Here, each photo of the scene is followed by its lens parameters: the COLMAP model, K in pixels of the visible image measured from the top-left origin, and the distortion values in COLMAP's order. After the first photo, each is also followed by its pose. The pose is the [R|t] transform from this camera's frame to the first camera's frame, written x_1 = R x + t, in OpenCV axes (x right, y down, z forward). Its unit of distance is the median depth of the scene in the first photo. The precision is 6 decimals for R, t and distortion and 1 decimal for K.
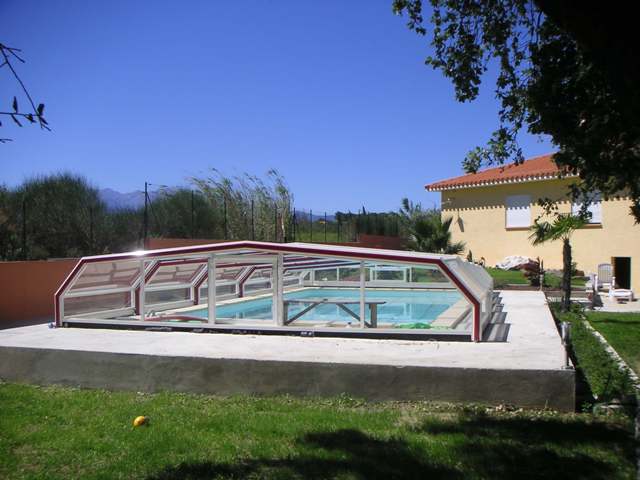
lens RADIAL K [[731.9, 0, 318.8], [0, 731.9, 241.5], [0, 0, 1]] dist [-0.140446, 0.000000]
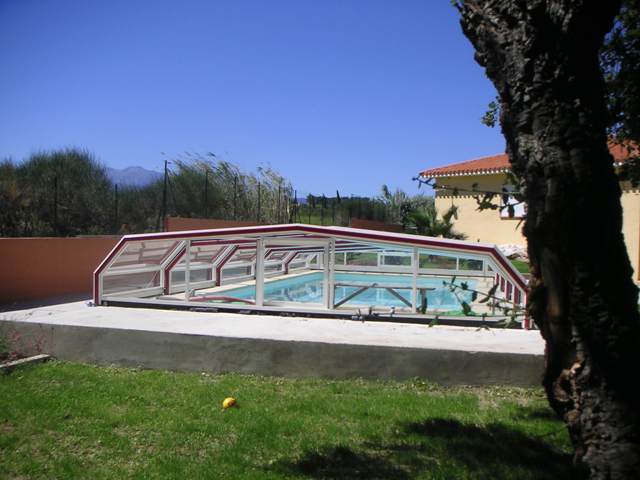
lens RADIAL K [[731.9, 0, 320.7], [0, 731.9, 238.2], [0, 0, 1]] dist [-0.140446, 0.000000]
pose [[0.998766, 0.027938, 0.041049, -0.105574], [-0.028698, 0.999425, 0.018031, 0.000028], [-0.040522, -0.019187, 0.998994, -0.002887]]
